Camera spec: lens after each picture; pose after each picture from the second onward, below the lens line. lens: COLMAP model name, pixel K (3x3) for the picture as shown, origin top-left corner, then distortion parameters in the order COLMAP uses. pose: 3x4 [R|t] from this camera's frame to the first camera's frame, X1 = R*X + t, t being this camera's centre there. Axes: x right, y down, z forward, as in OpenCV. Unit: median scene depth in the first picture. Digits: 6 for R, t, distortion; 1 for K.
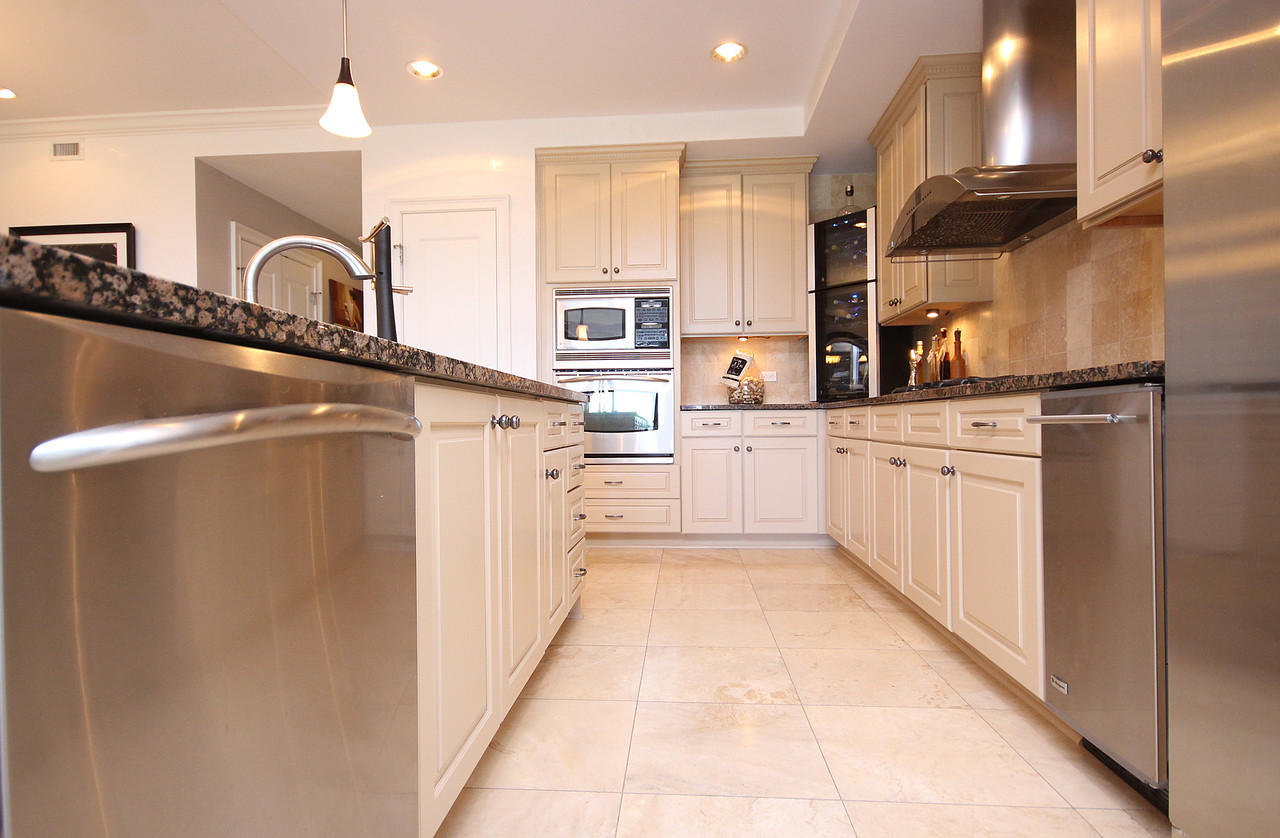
lens RADIAL K [[656.3, 0, 633.7], [0, 656.3, 422.8], [0, 0, 1]] dist [0.005724, -0.000651]
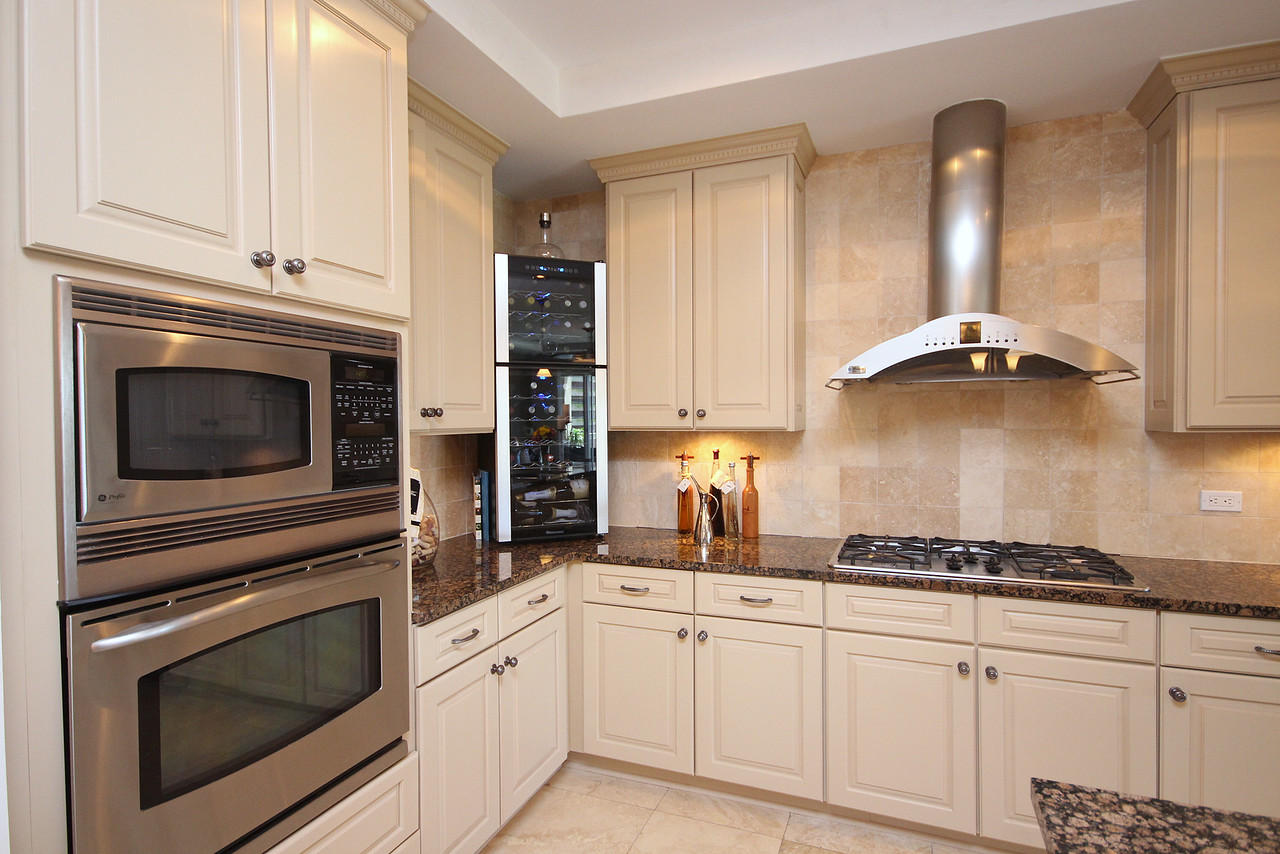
lens RADIAL K [[665.8, 0, 640.3], [0, 665.8, 434.1], [0, 0, 1]] dist [0.009439, -0.001629]
pose [[0.302979, -0.014010, 0.952894, -0.302317], [0.005544, 0.999901, 0.012938, -0.149625], [-0.952981, 0.001363, 0.303026, 0.727968]]
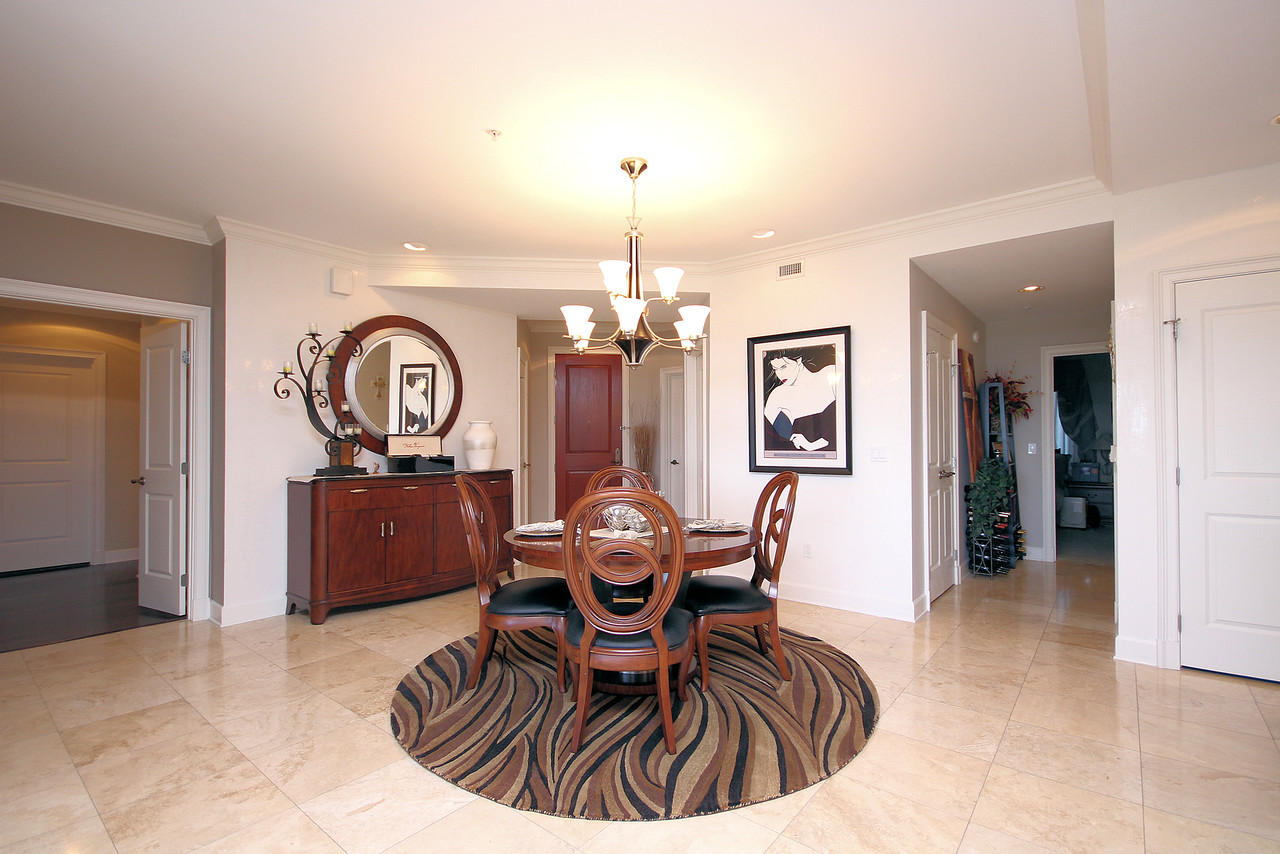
lens RADIAL K [[590.9, 0, 635.4], [0, 590.9, 431.8], [0, 0, 1]] dist [0.003002, -0.005505]
pose [[0.820357, -0.000876, -0.571851, -0.507121], [-0.005620, 0.999938, -0.009594, -0.112224], [0.571824, 0.011085, 0.820302, -0.056011]]
